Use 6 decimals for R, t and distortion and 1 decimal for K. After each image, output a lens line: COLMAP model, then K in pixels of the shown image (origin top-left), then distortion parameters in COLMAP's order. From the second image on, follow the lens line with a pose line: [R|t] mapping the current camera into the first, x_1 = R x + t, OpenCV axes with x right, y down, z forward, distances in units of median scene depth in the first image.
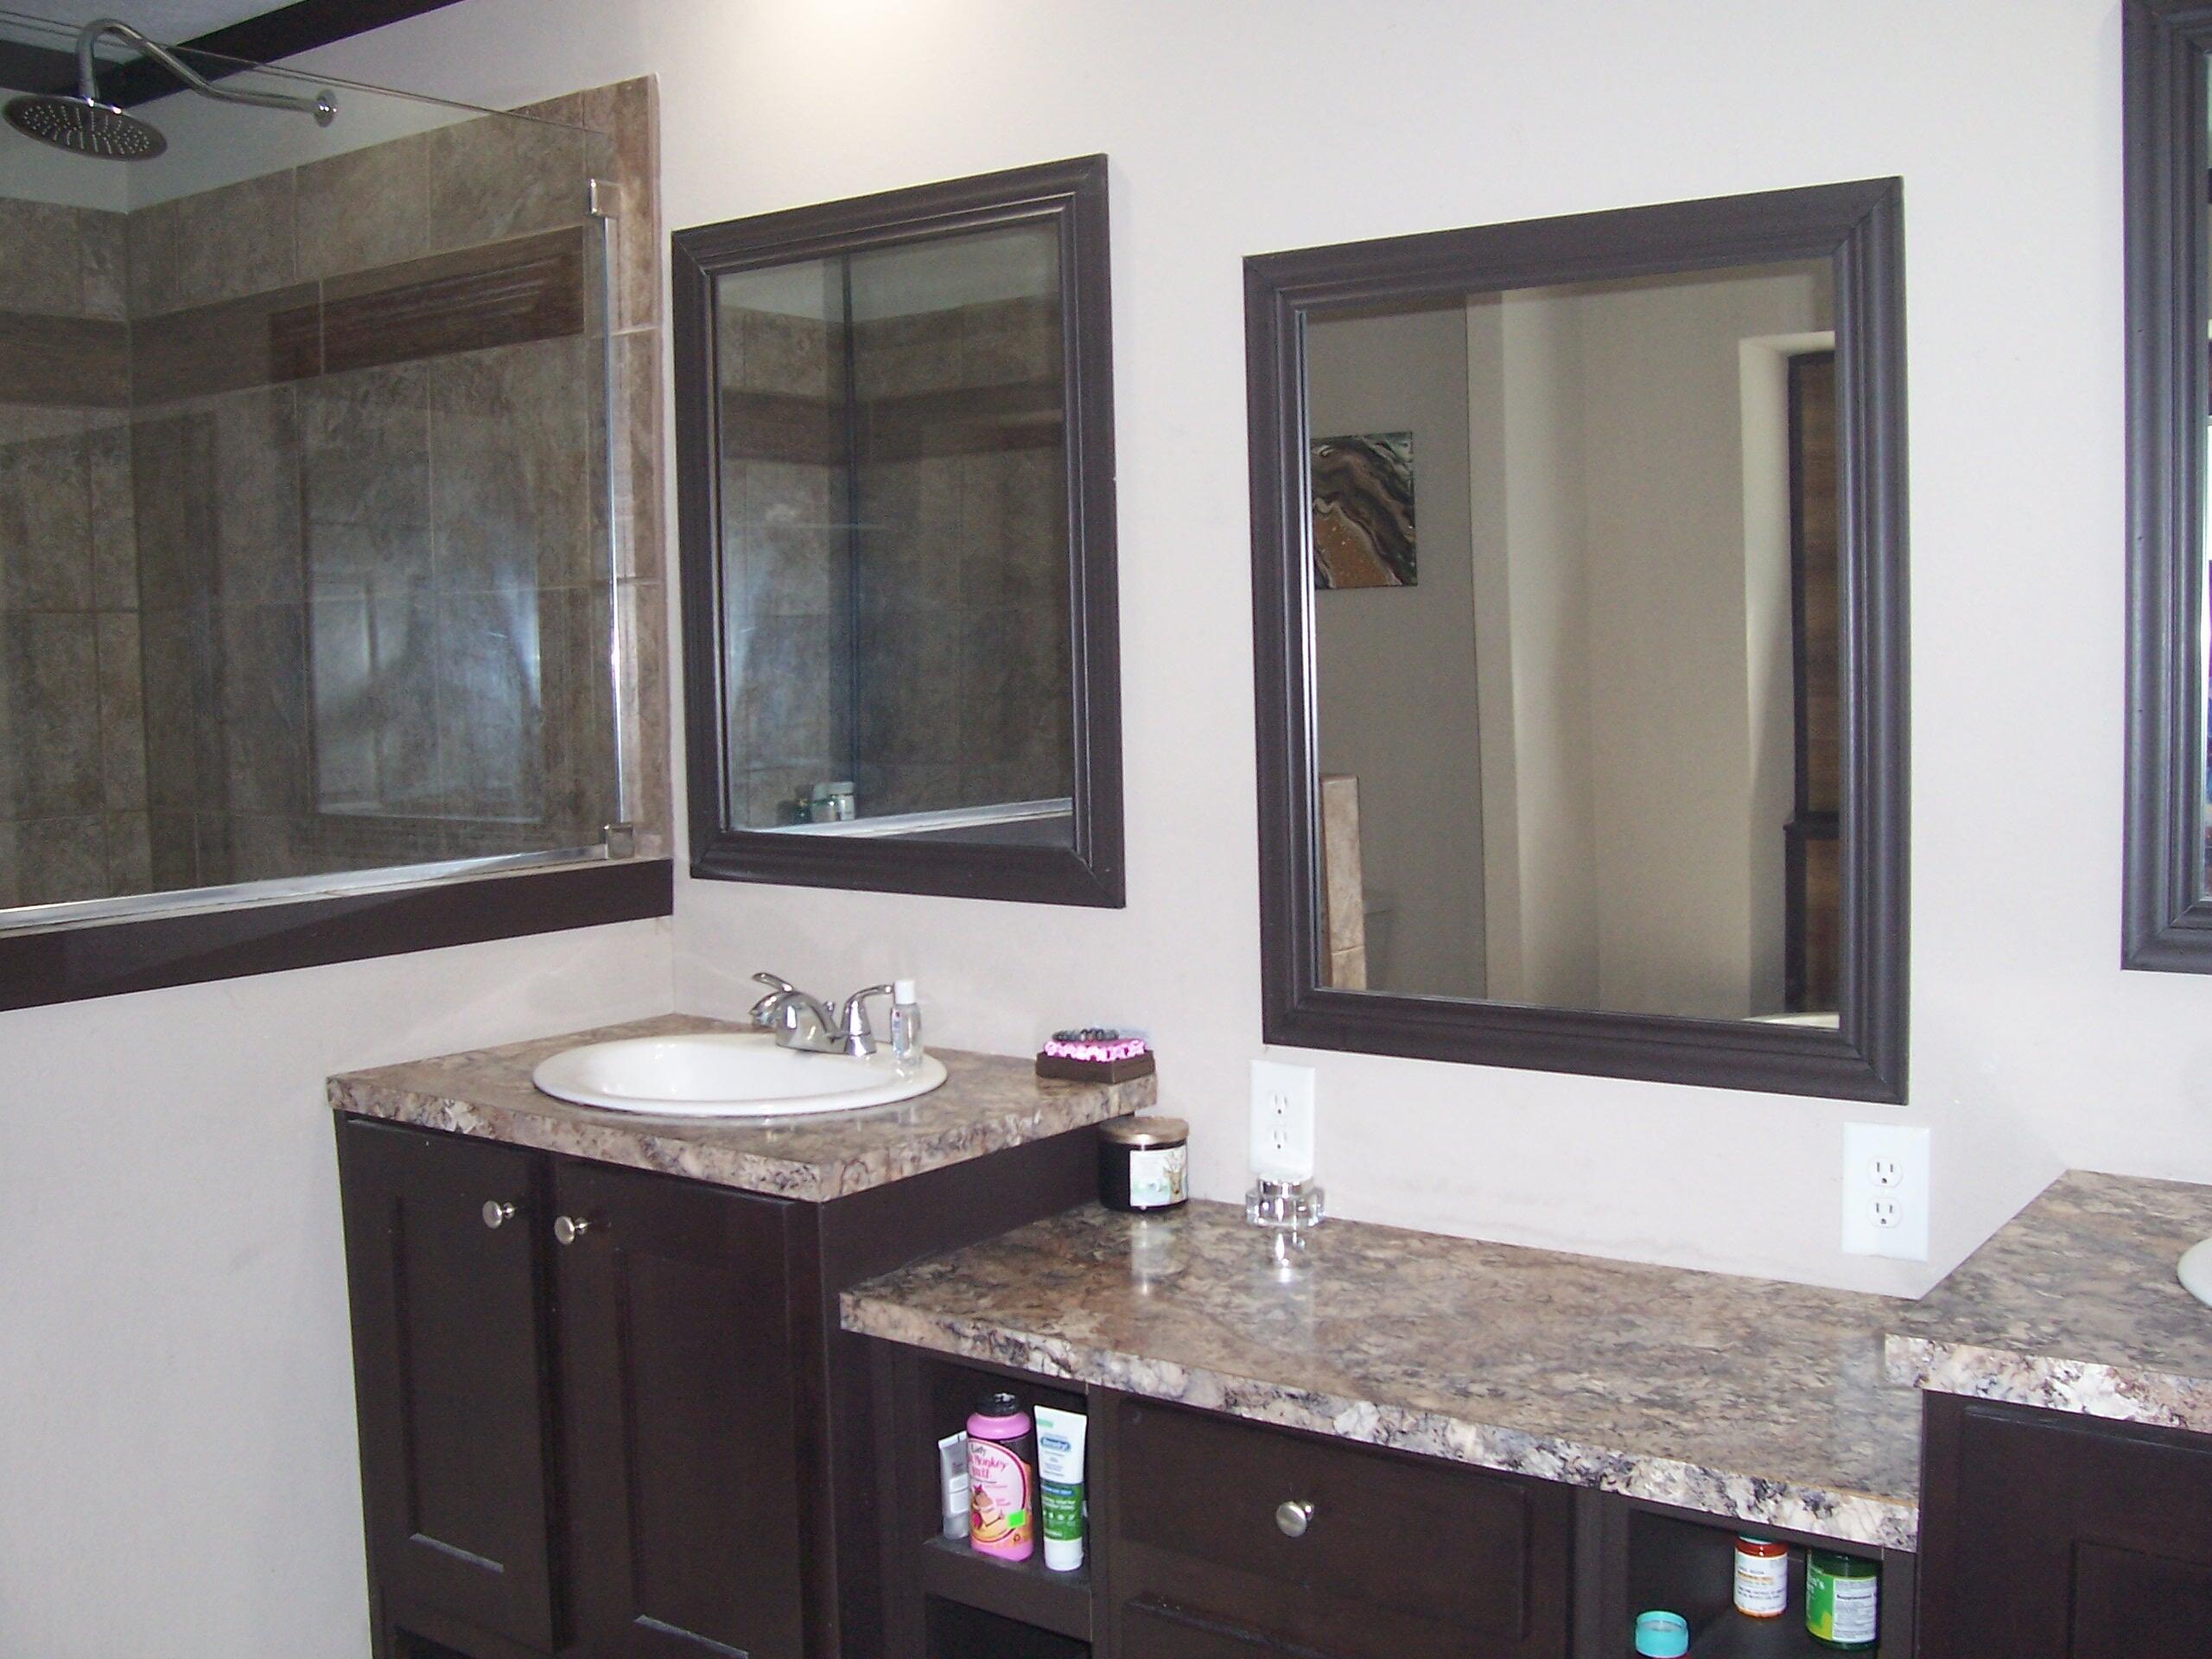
lens RADIAL K [[2237.9, 0, 1106.0], [0, 2237.9, 829.5], [0, 0, 1]] dist [-0.187786, 0.192364]
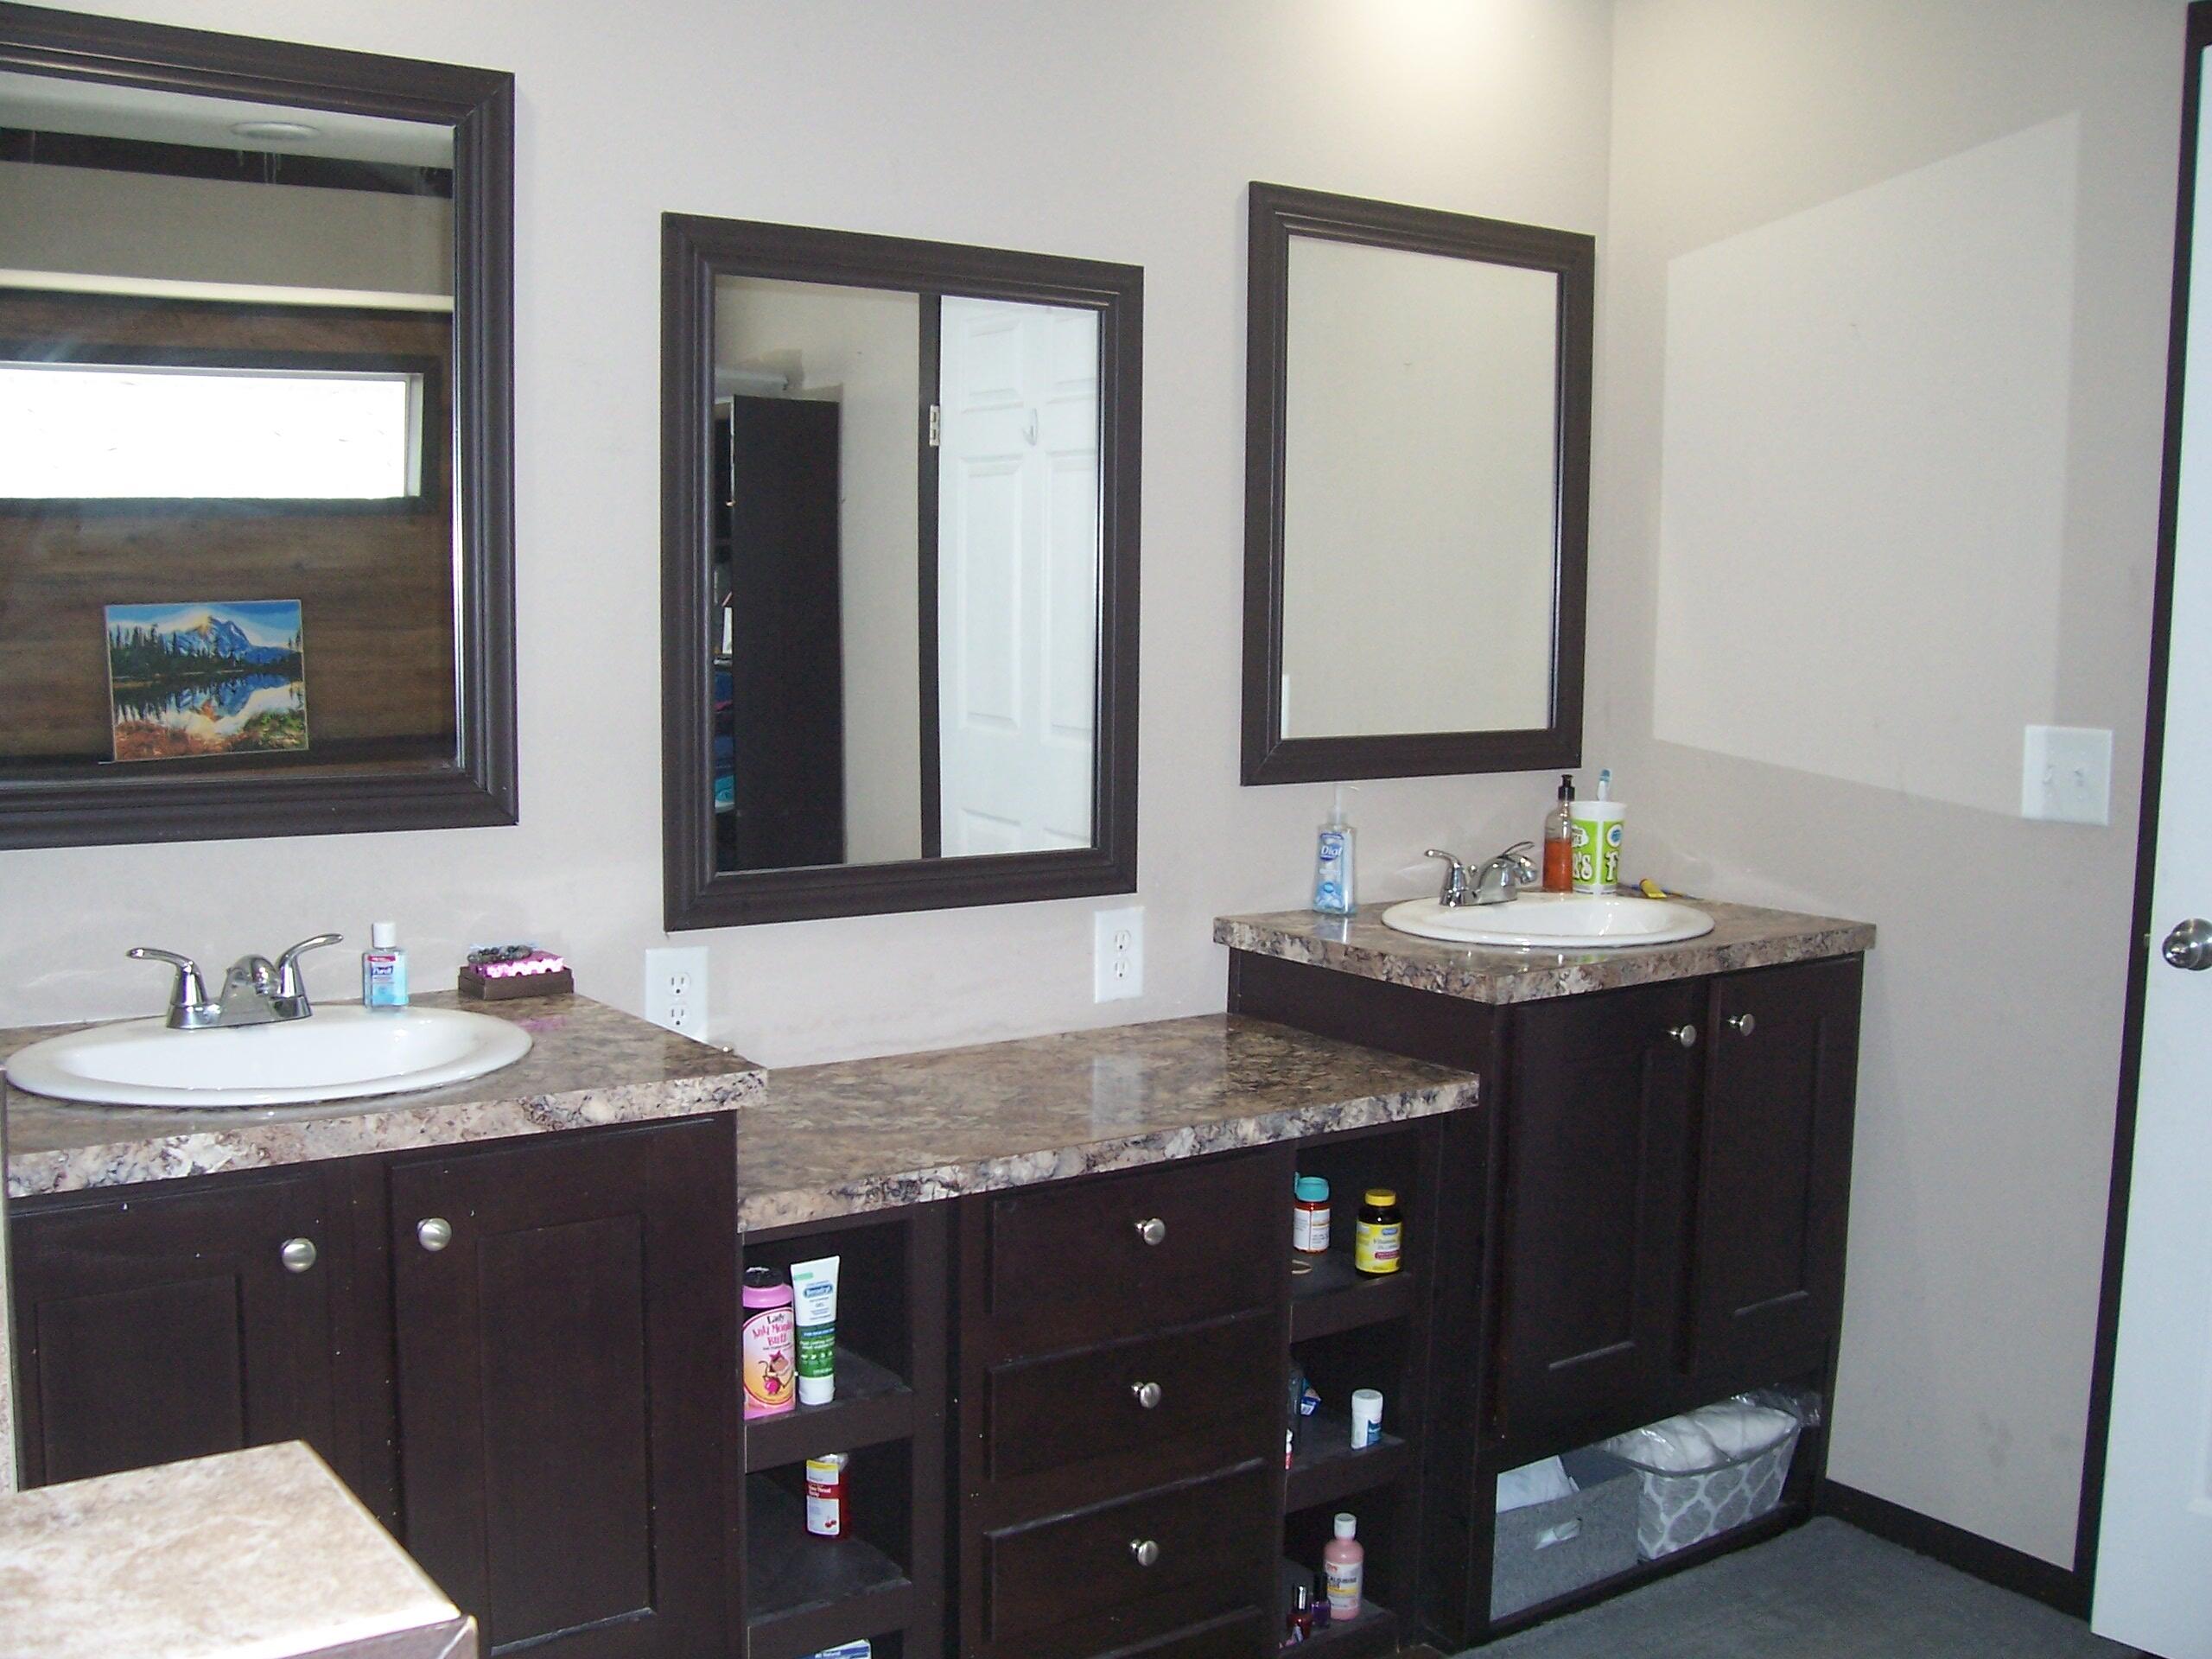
lens RADIAL K [[2254.1, 0, 1106.0], [0, 2254.1, 829.5], [0, 0, 1]] dist [-0.215849, 0.181381]
pose [[0.316504, -0.082800, 0.944970, -1.042936], [0.054472, 0.996126, 0.069038, -0.021491], [-0.947026, 0.029624, 0.319789, 0.515467]]
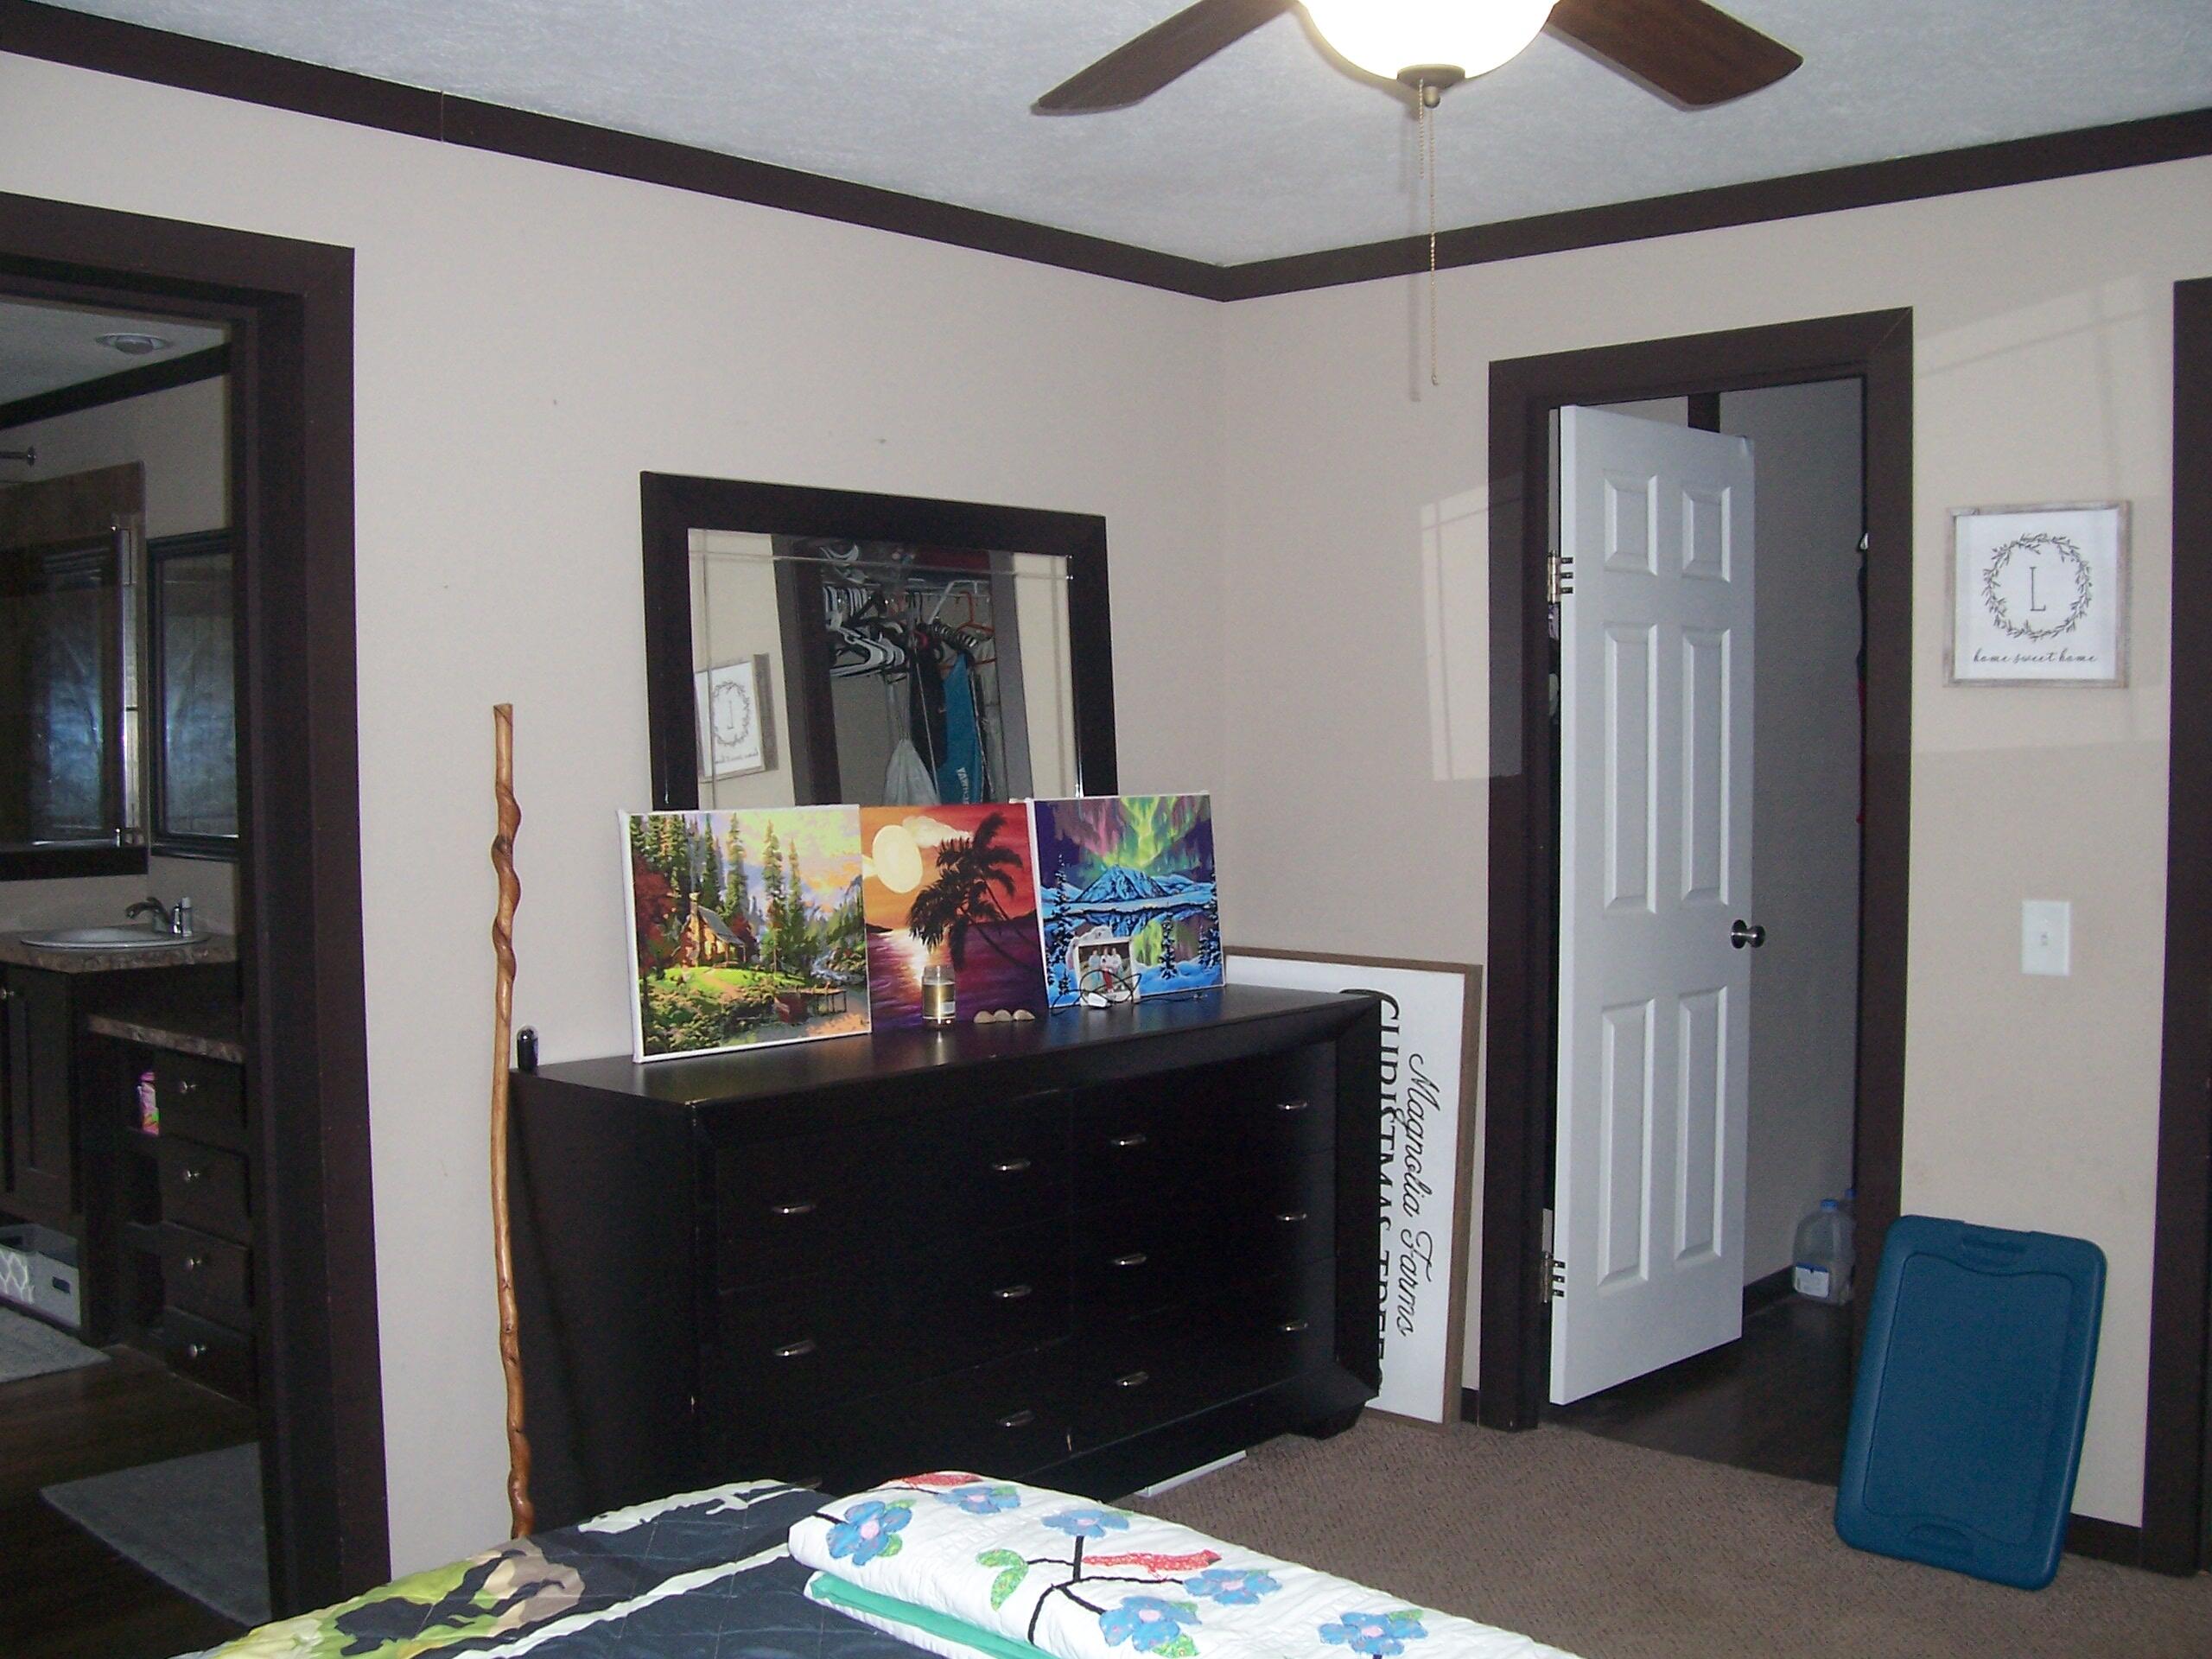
lens RADIAL K [[2237.9, 0, 1106.0], [0, 2237.9, 829.5], [0, 0, 1]] dist [-0.187786, 0.192364]
pose [[0.995510, 0.024520, -0.091428, 1.147449], [-0.028067, 0.998894, -0.037715, 0.065369], [0.090403, 0.040112, 0.995097, -1.192101]]
